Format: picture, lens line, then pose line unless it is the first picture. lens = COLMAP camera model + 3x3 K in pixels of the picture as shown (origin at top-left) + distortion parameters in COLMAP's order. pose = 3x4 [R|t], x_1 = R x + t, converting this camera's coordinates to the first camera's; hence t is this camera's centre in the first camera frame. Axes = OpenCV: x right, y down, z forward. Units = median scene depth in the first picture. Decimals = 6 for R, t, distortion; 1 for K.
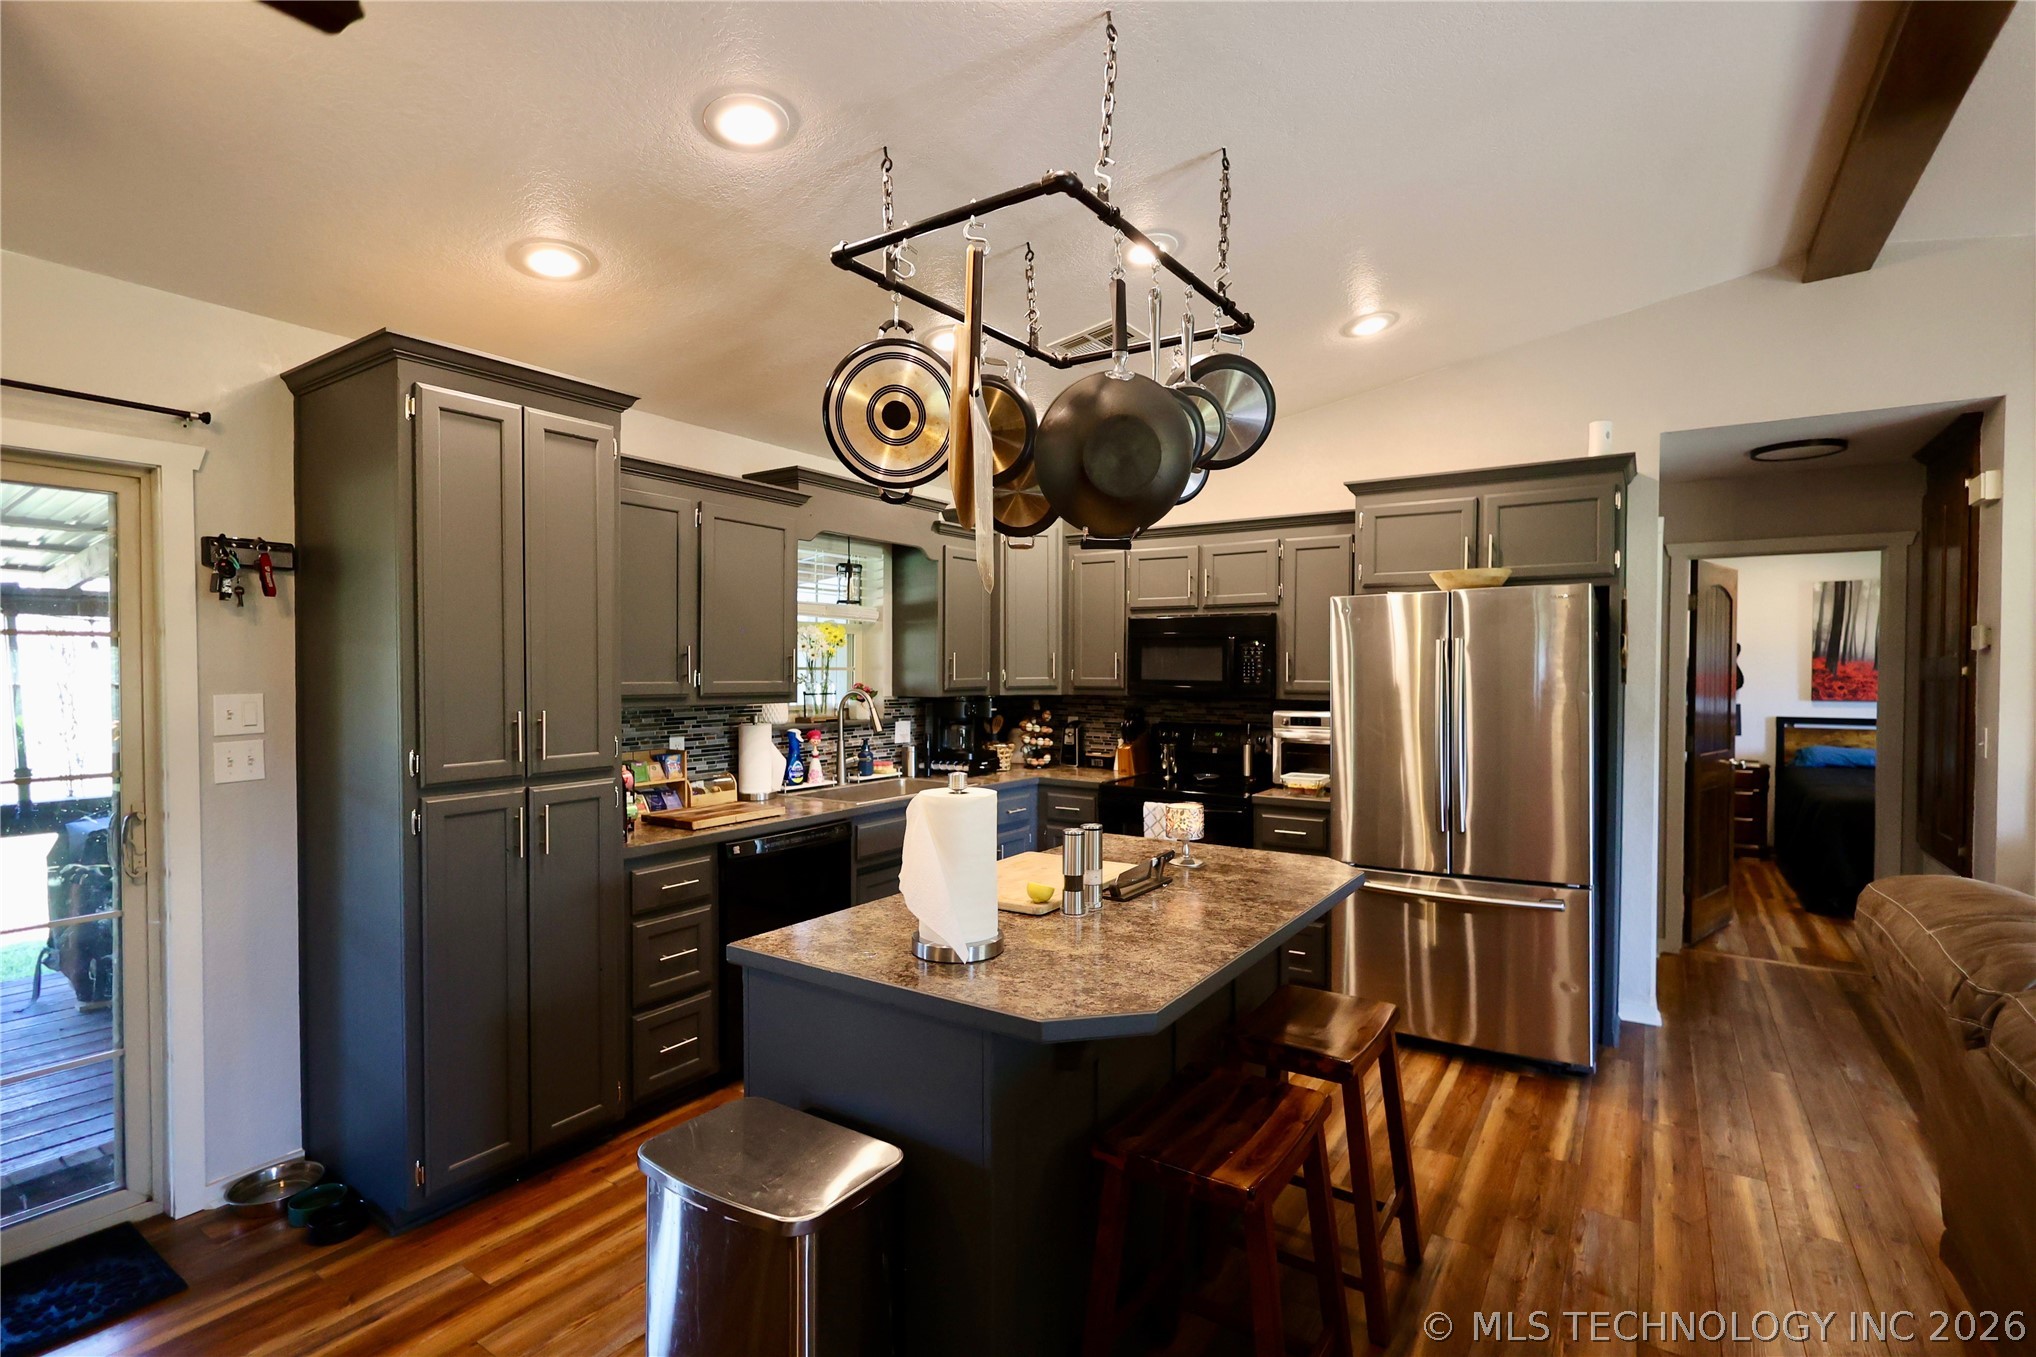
lens RADIAL K [[946.7, 0, 1010.2], [0, 946.7, 680.3], [0, 0, 1]] dist [0.000668, -0.000129]
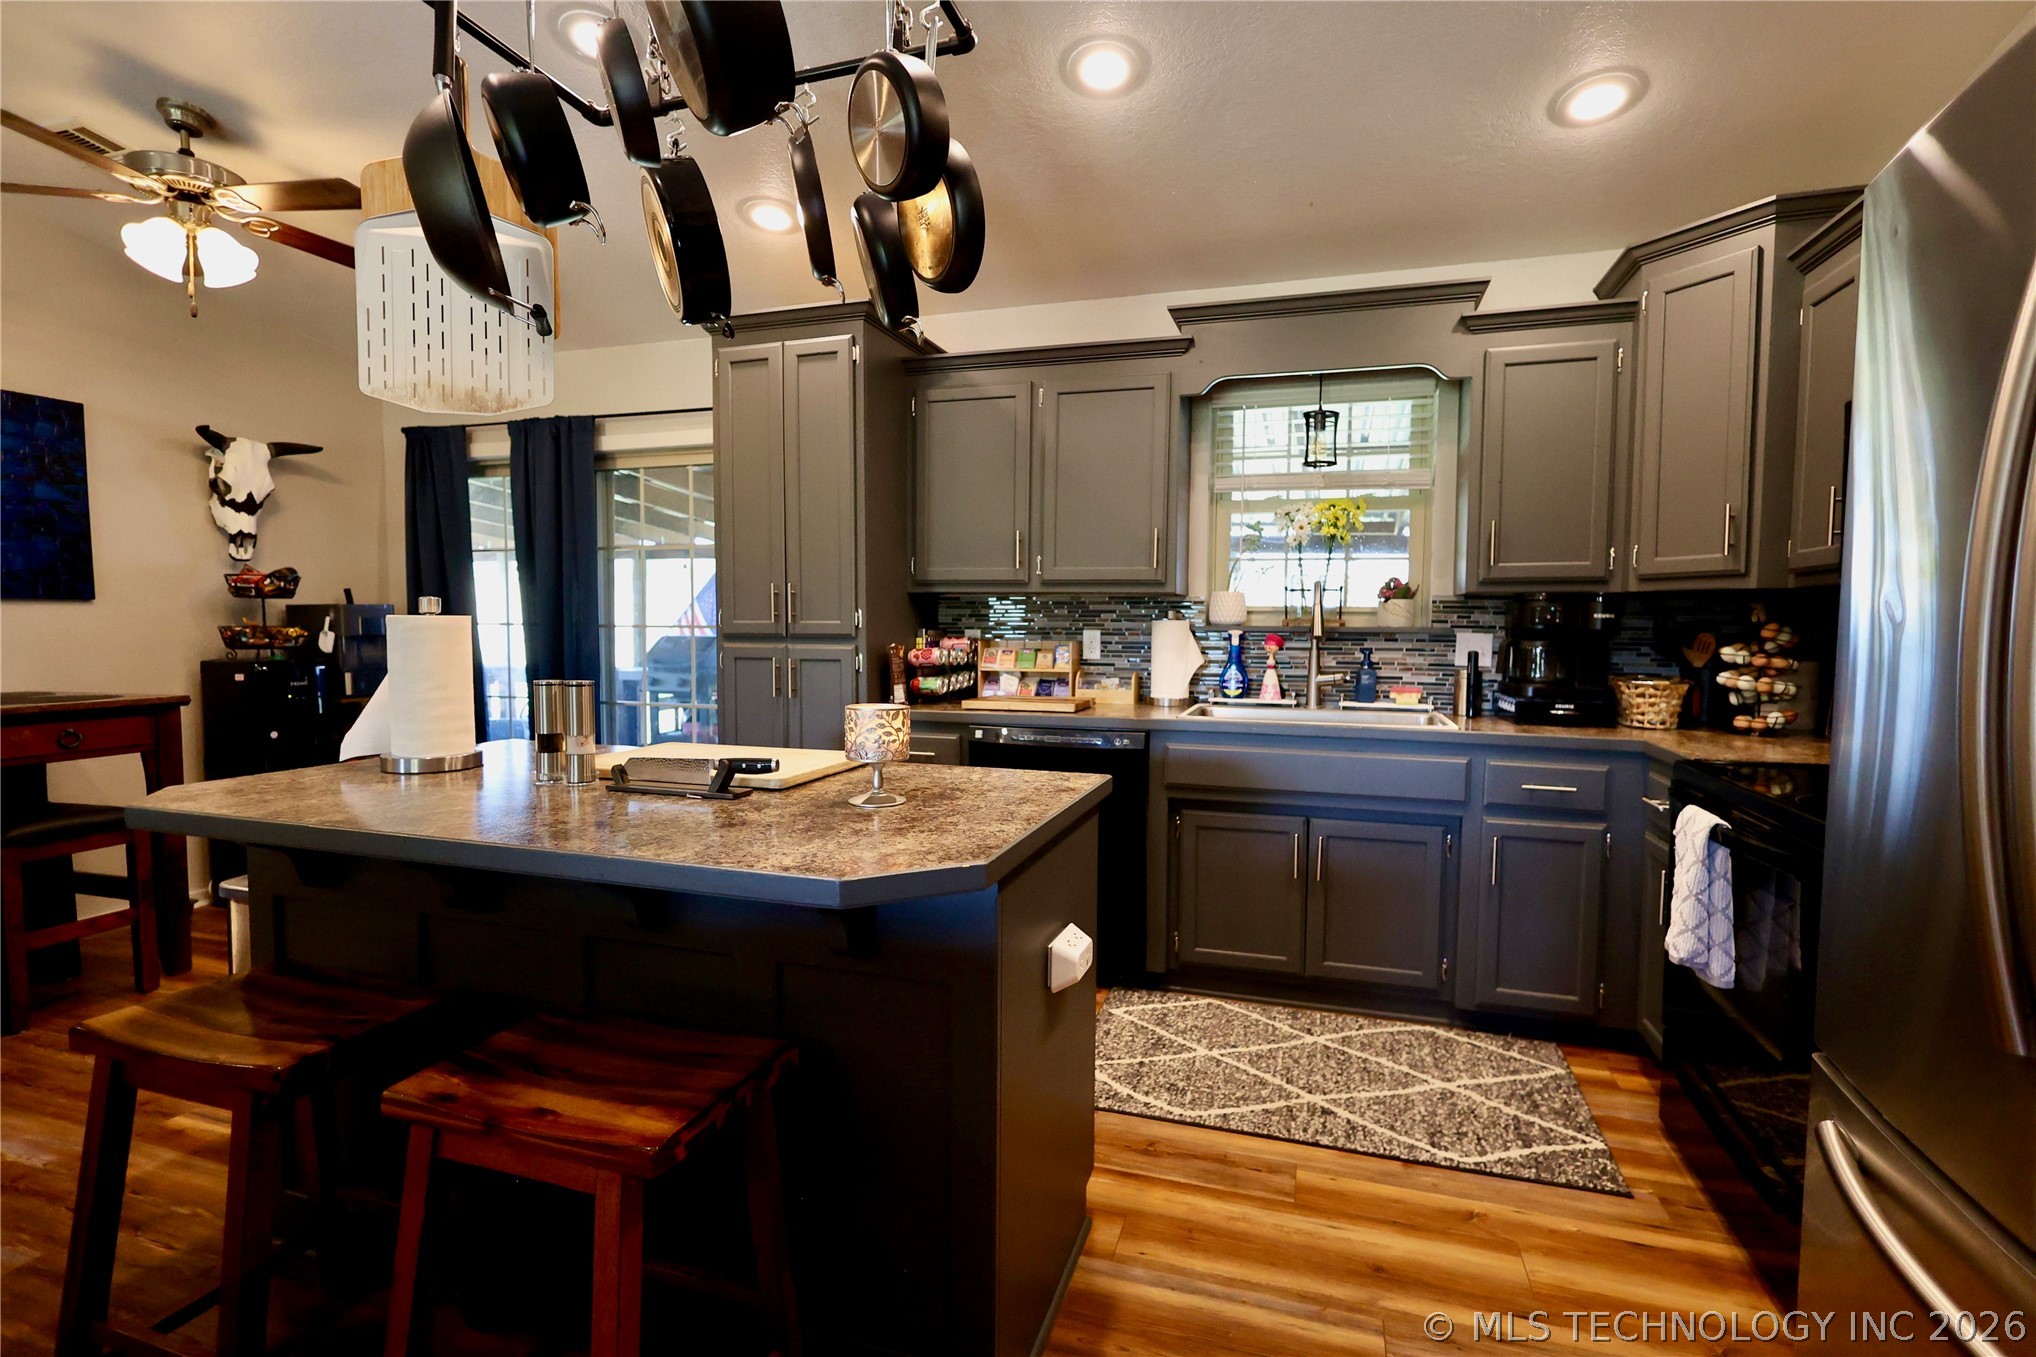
lens RADIAL K [[946.7, 0, 1031.3], [0, 946.7, 676.7], [0, 0, 1]] dist [0.000668, -0.000129]
pose [[0.290188, 0.054339, -0.955426, 0.468092], [-0.020408, 0.998511, 0.050591, 0.049473], [0.956752, 0.004818, 0.290865, 0.543647]]
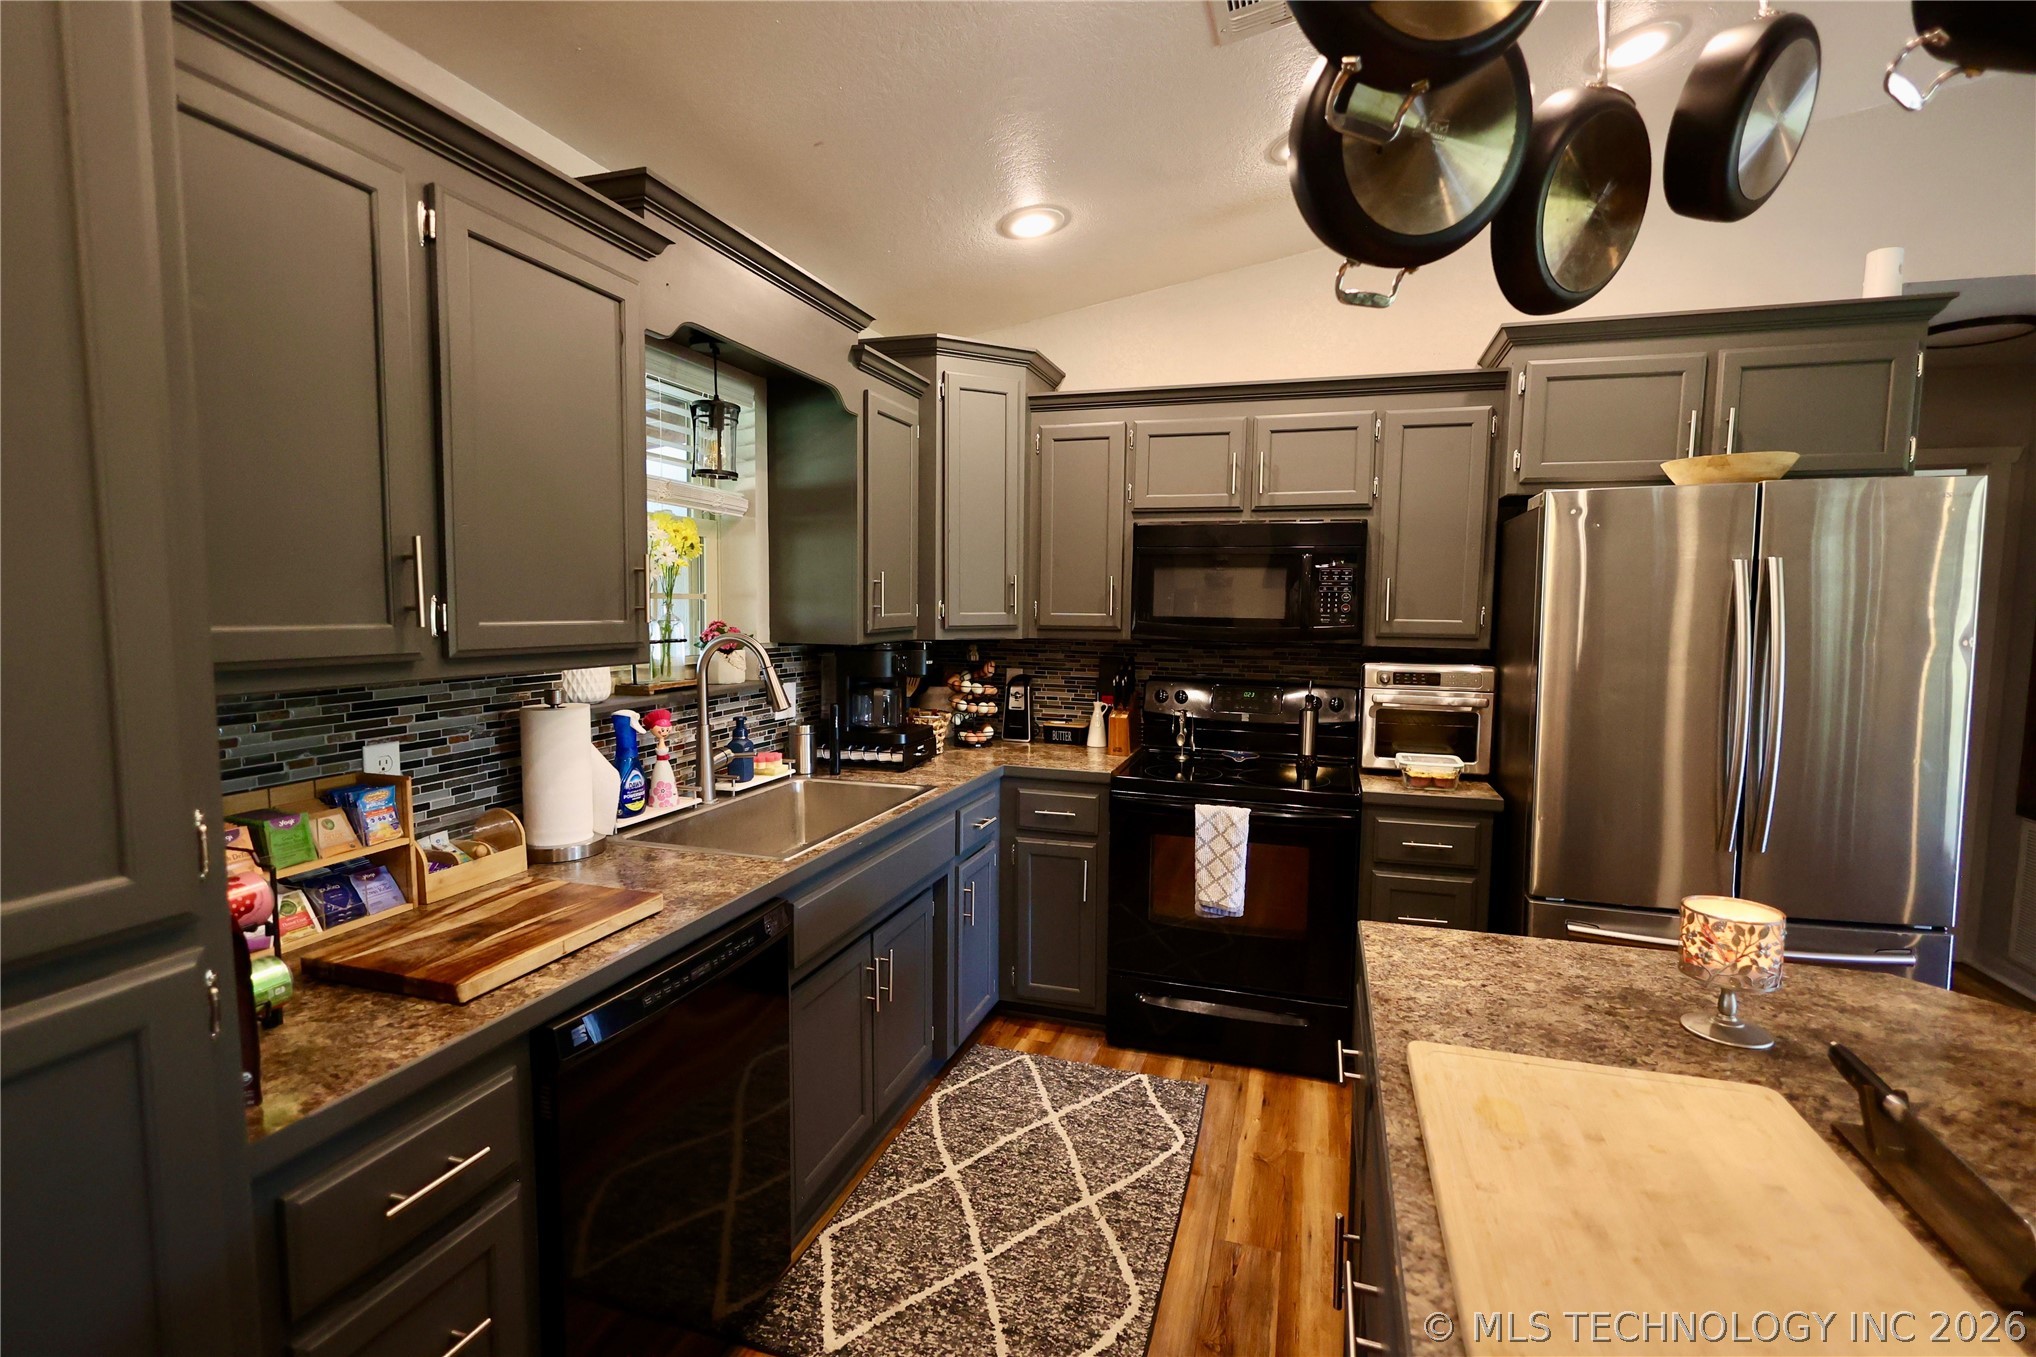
lens RADIAL K [[946.7, 0, 1014.8], [0, 946.7, 683.4], [0, 0, 1]] dist [0.000668, -0.000129]
pose [[0.958402, -0.017530, 0.284884, -0.157072], [-0.003939, 0.997205, 0.074612, -0.003292], [-0.285395, -0.072630, 0.955654, 0.399075]]
